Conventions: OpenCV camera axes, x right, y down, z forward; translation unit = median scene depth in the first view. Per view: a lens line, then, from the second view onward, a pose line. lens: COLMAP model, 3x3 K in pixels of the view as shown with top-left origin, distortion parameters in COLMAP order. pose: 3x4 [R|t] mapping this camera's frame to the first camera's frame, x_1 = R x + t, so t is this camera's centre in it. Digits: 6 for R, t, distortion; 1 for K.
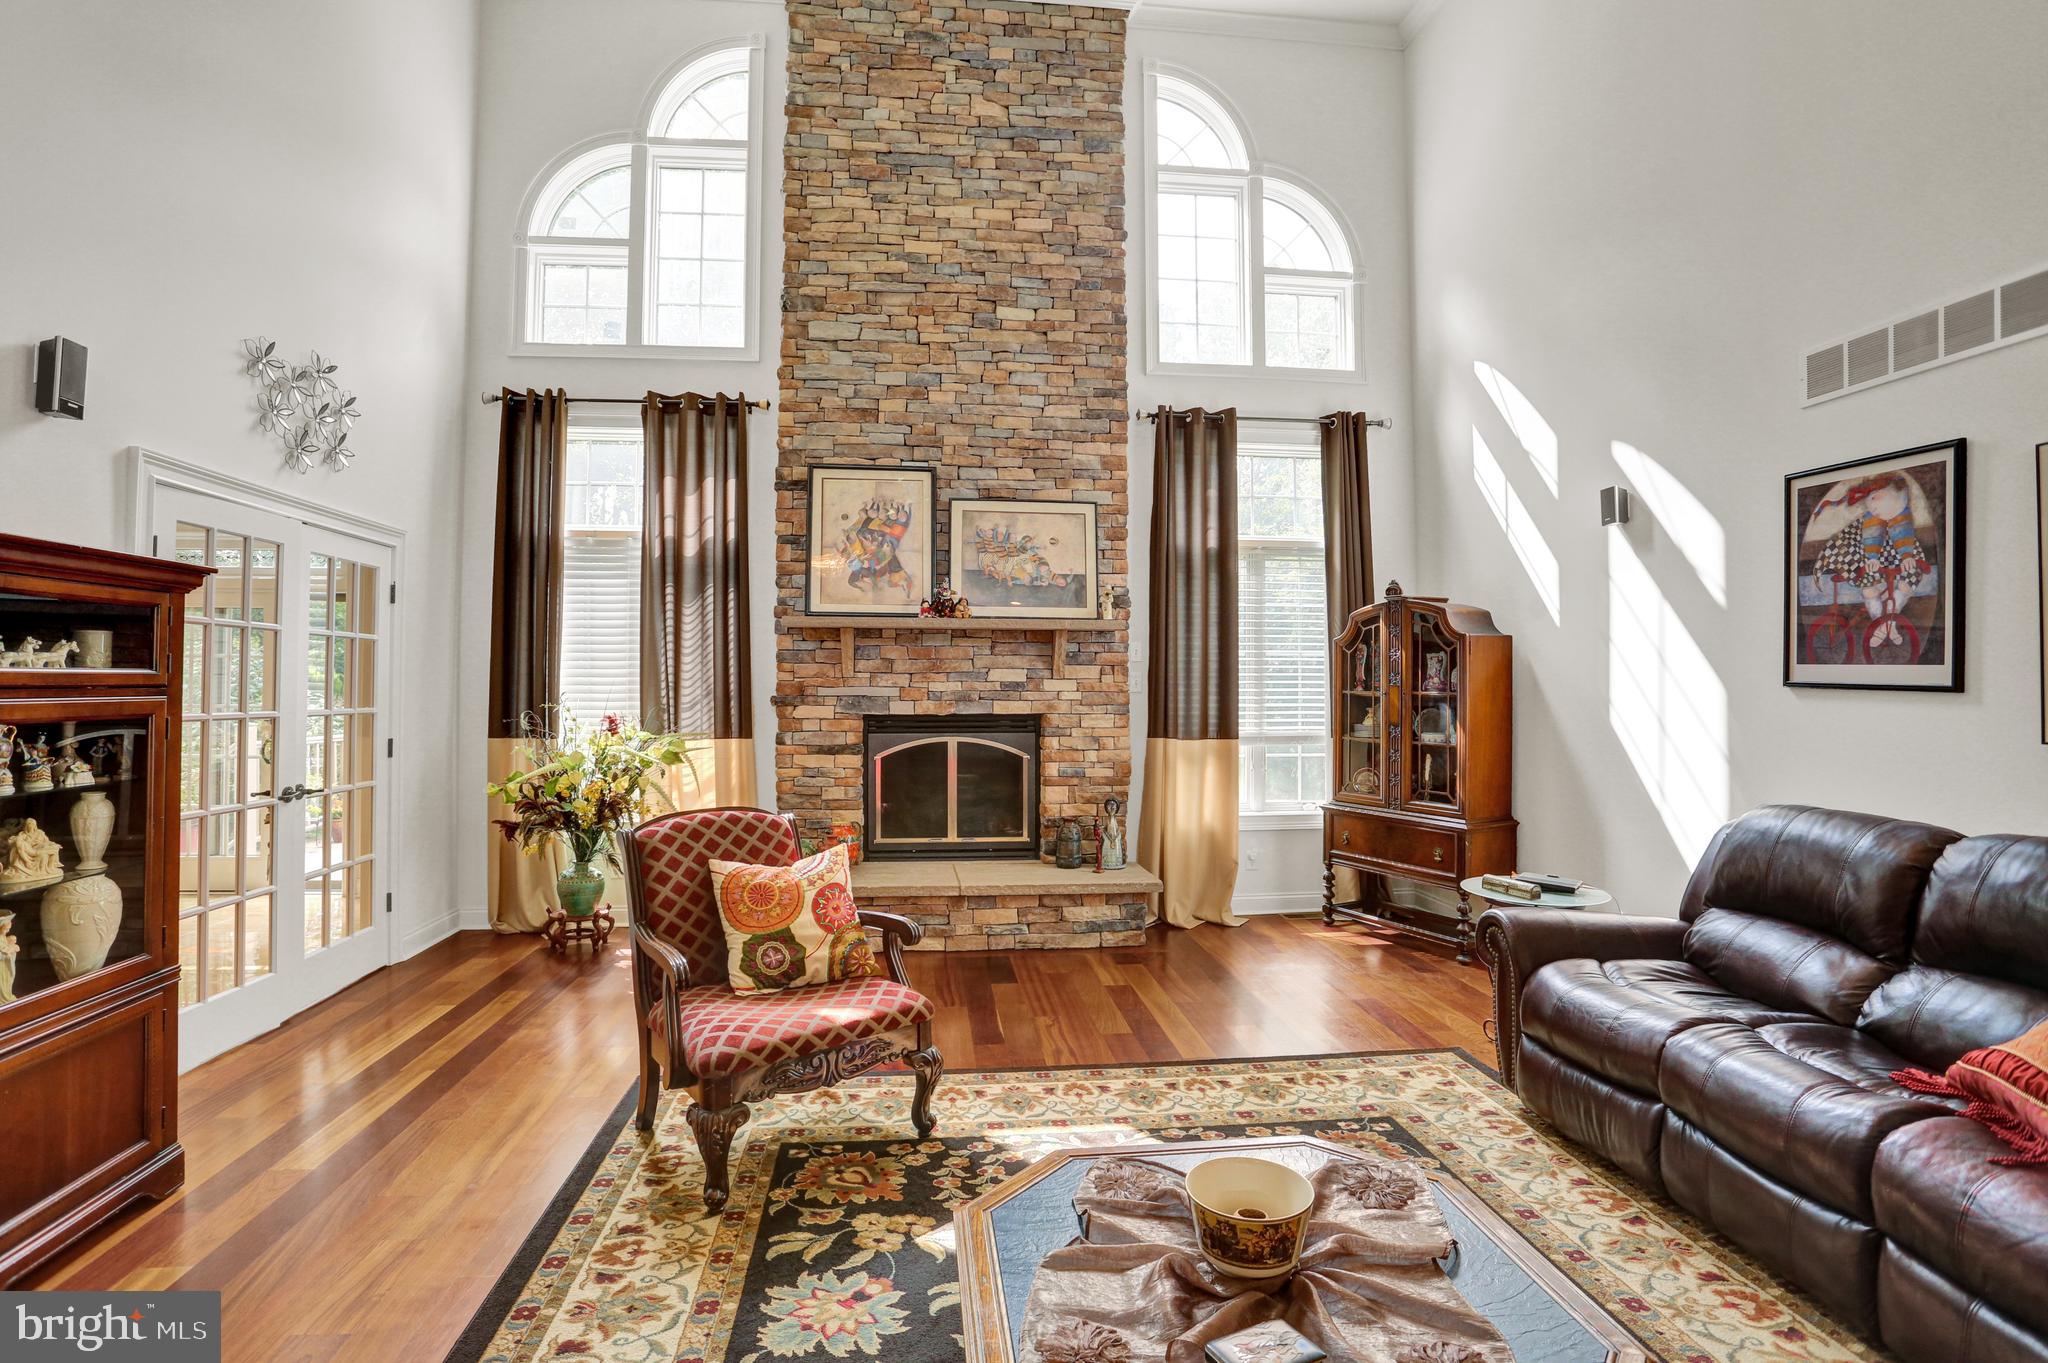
lens RADIAL K [[973.8, 0, 989.8], [0, 973.8, 679.2], [0, 0, 1]] dist [-0.069211, 0.029302]
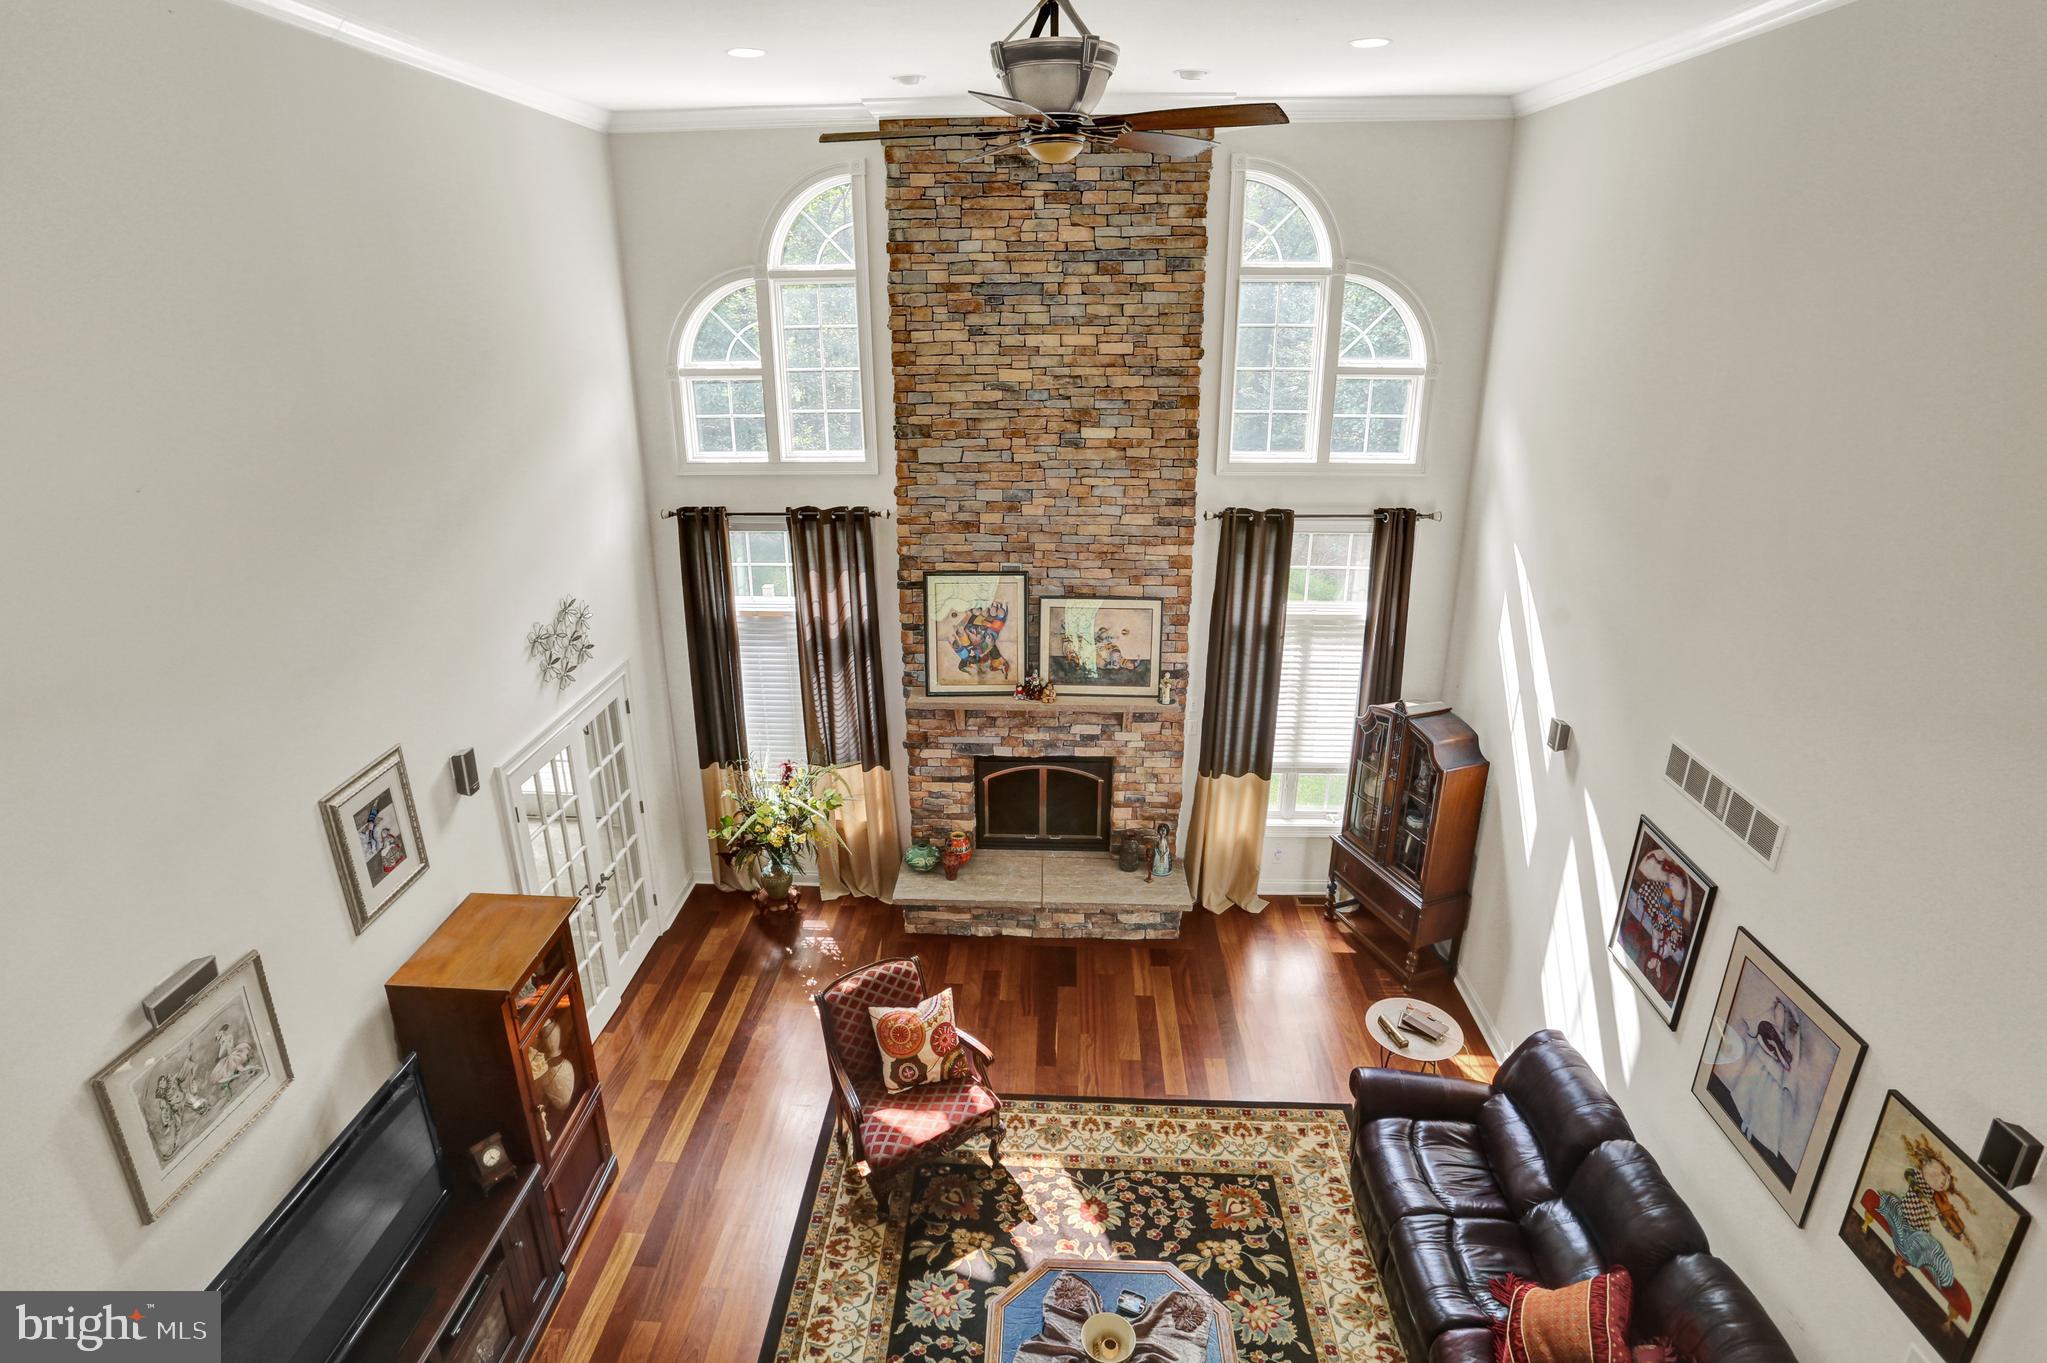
lens RADIAL K [[1005.2, 0, 979.2], [0, 1005.2, 671.6], [0, 0, 1]] dist [-0.070641, 0.024229]
pose [[0.987645, 0.034584, -0.152845, 0.079211], [0.021064, 0.937197, 0.348164, -0.536147], [0.155287, -0.347082, 0.924889, -0.202189]]
